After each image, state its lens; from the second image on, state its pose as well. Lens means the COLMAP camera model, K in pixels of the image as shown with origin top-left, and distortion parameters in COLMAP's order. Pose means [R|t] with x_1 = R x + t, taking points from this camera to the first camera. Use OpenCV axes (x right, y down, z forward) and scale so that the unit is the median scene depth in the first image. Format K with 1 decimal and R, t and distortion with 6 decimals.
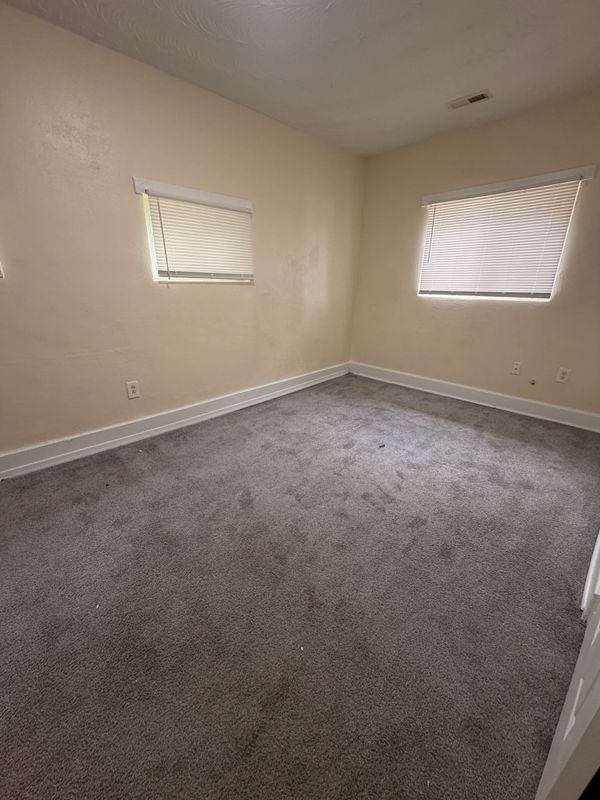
lens RADIAL K [[319.8, 0, 299.4], [0, 319.8, 399.3], [0, 0, 1]] dist [-0.002574, 0.001064]
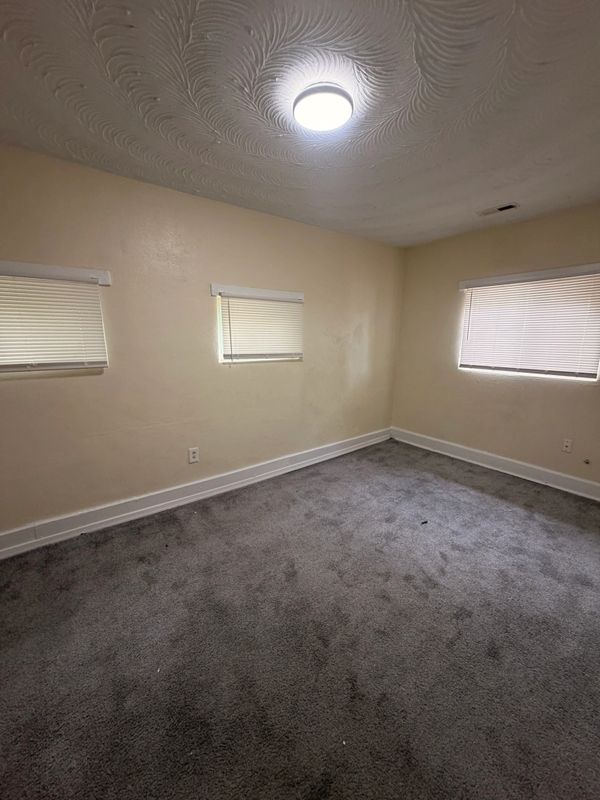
lens RADIAL K [[319.8, 0, 299.0], [0, 319.8, 398.9], [0, 0, 1]] dist [-0.002574, 0.001064]
pose [[0.991769, 0.020681, -0.126359, -0.016422], [-0.040019, 0.987496, -0.152478, -0.083751], [0.121626, 0.156280, 0.980196, -0.110314]]
